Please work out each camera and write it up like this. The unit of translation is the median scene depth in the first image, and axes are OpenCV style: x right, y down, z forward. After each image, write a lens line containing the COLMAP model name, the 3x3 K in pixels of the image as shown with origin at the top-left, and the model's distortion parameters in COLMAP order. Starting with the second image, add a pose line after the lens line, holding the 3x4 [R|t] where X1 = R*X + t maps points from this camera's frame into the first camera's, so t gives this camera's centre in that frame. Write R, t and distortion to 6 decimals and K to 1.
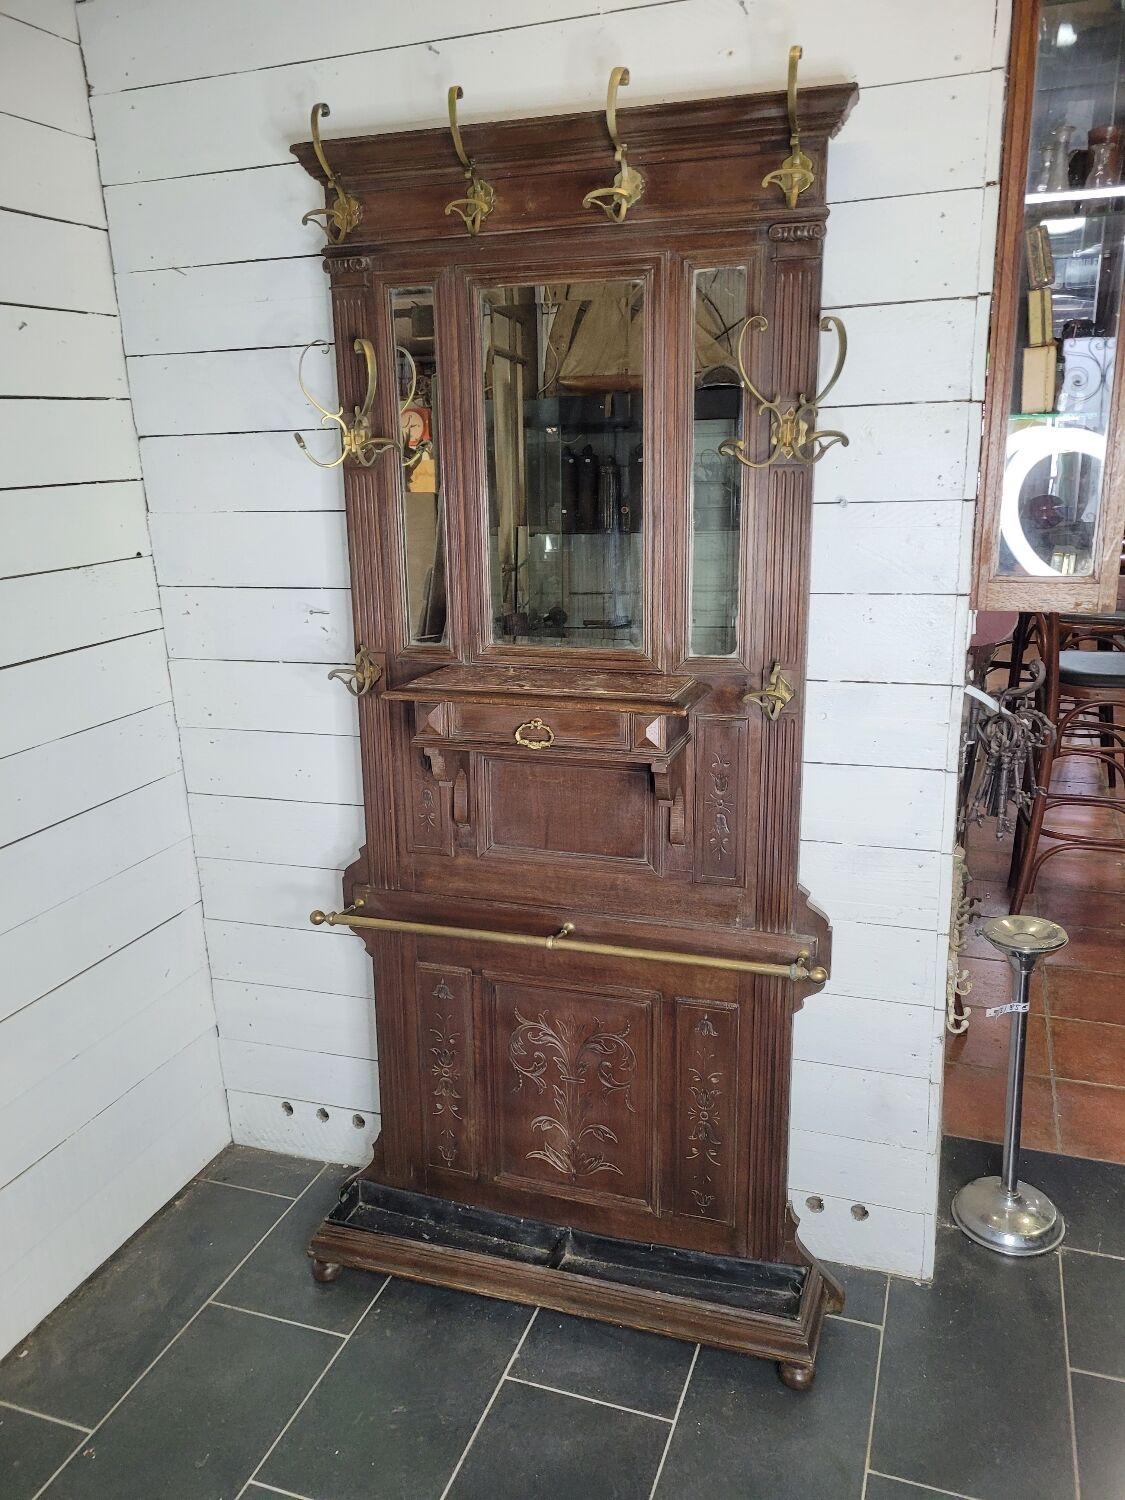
lens RADIAL K [[1121.8, 0, 574.0], [0, 1121.8, 748.7], [0, 0, 1]] dist [0.059281, -0.049267]
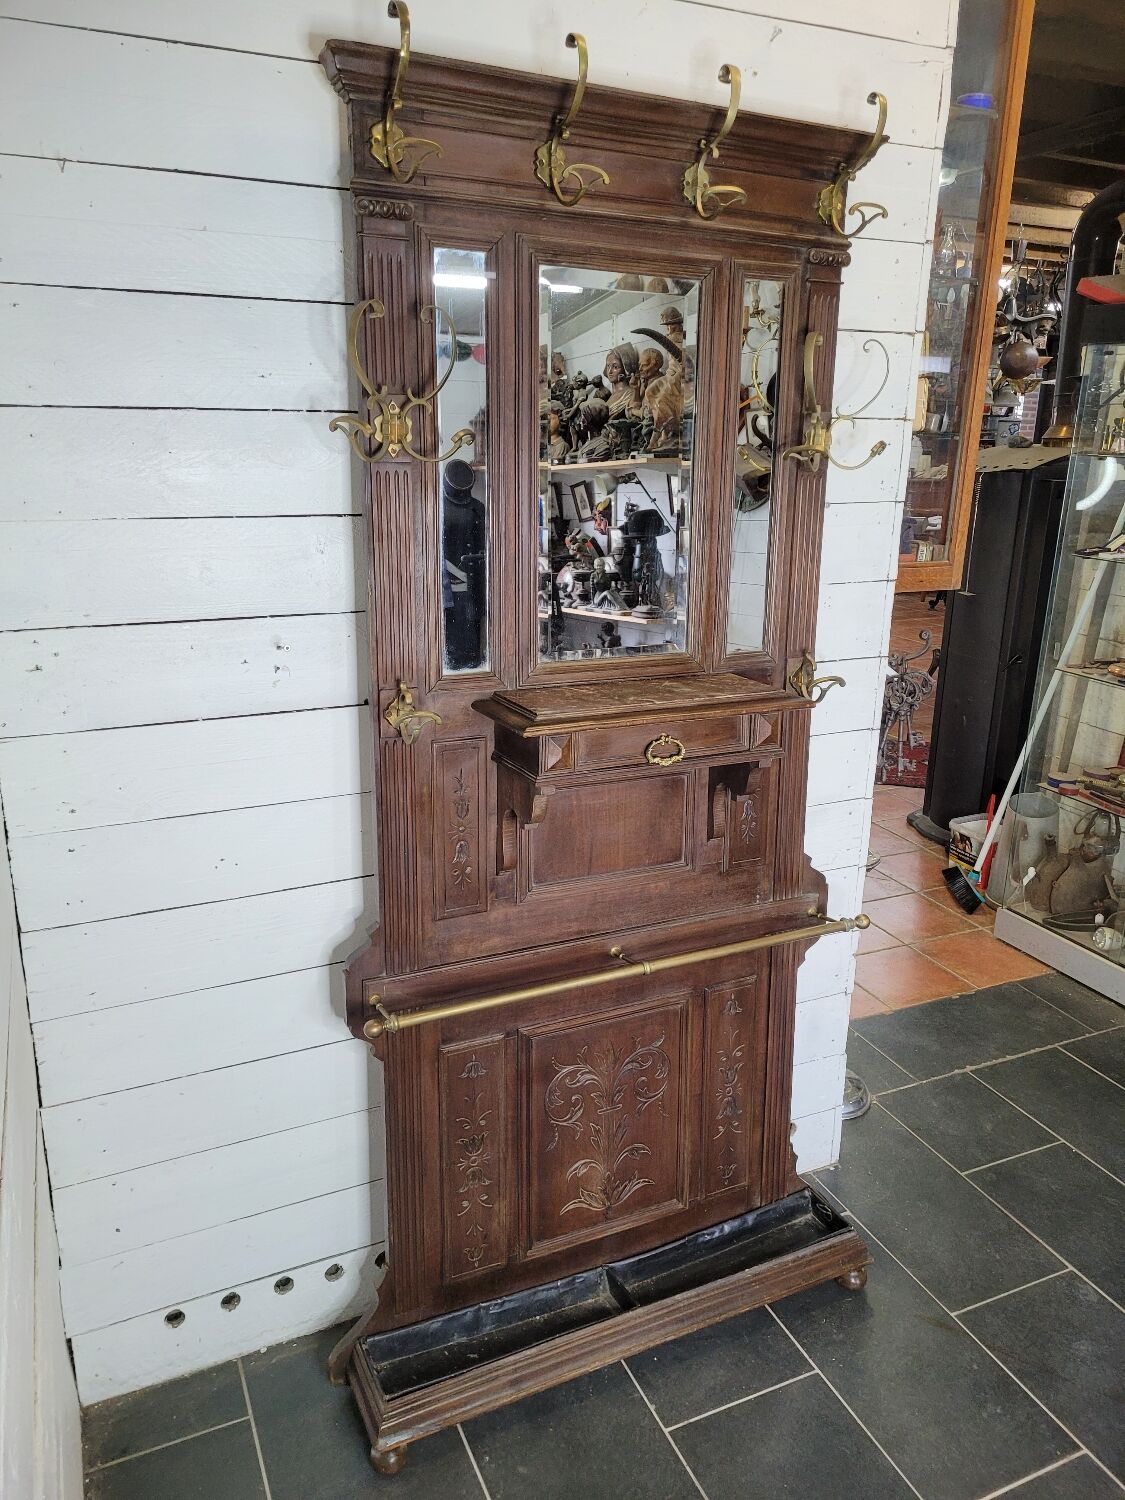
lens RADIAL K [[1121.8, 0, 574.4], [0, 1121.8, 748.6], [0, 0, 1]] dist [0.059281, -0.049267]
pose [[0.718500, -0.153506, 0.678376, -0.667744], [0.148891, 0.986677, 0.065572, -0.079883], [-0.679404, 0.053891, 0.731783, 0.327499]]
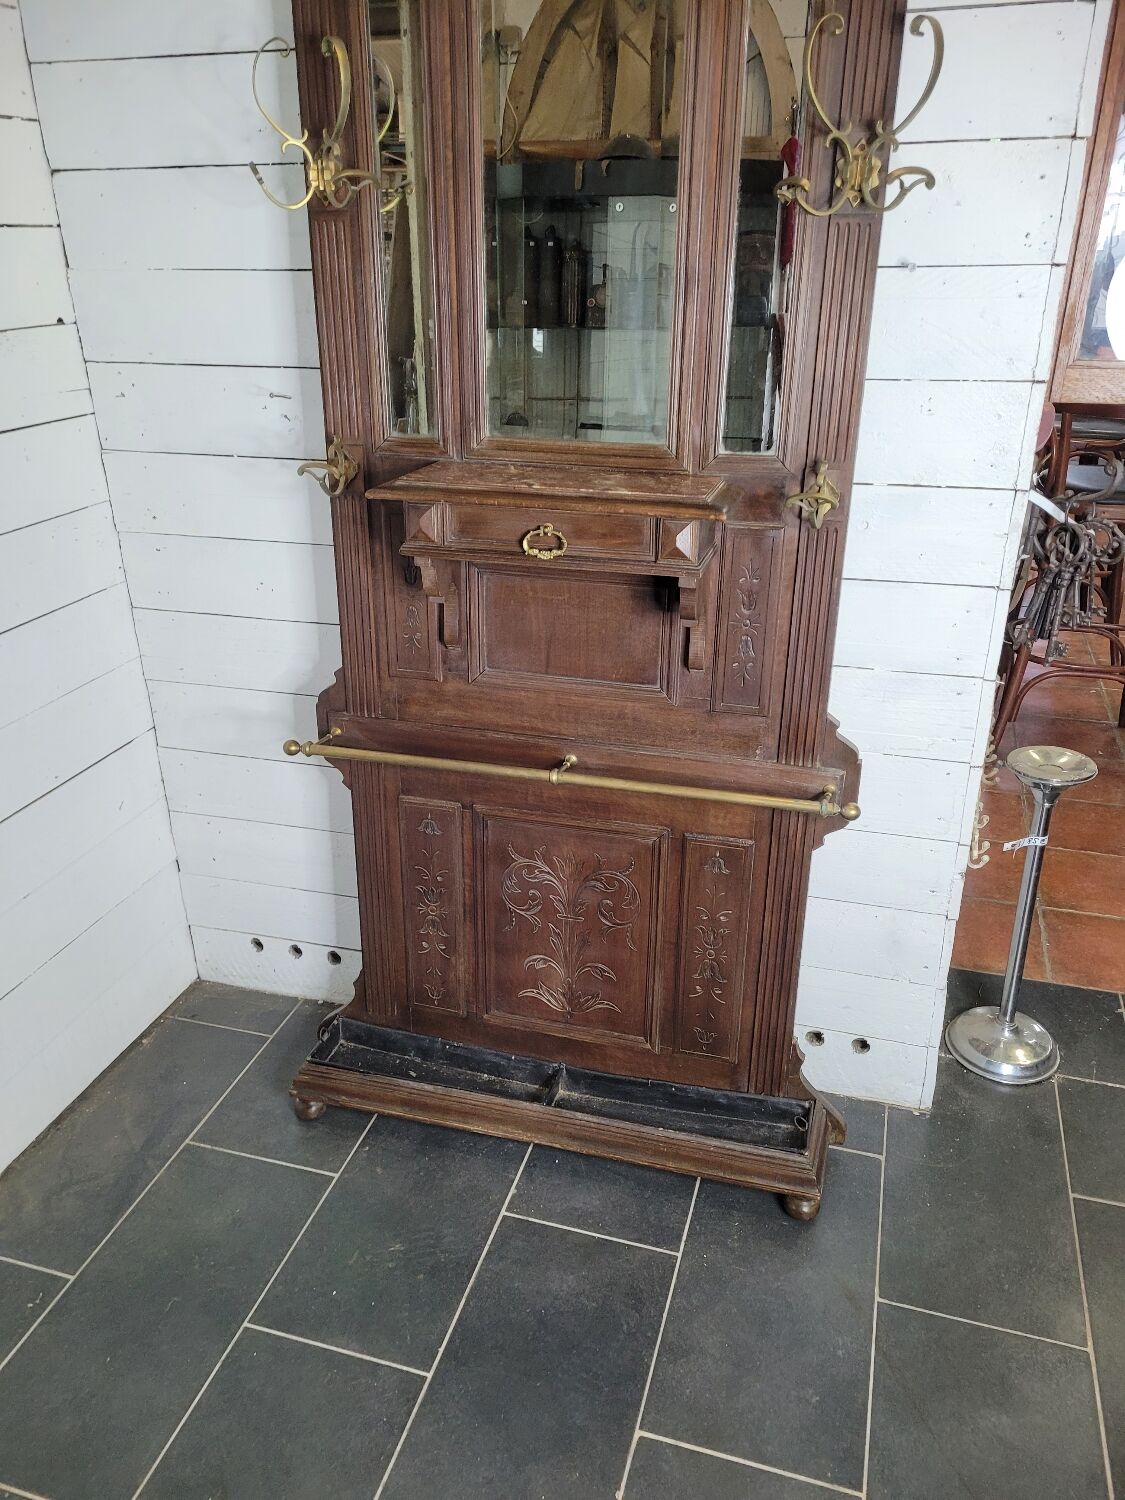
lens RADIAL K [[1121.8, 0, 566.8], [0, 1121.8, 755.1], [0, 0, 1]] dist [0.059281, -0.049267]
pose [[0.998517, 0.001567, 0.054421, -0.059365], [-0.010196, 0.987282, 0.158649, 0.010803], [-0.053481, -0.158968, 0.985834, 0.102804]]
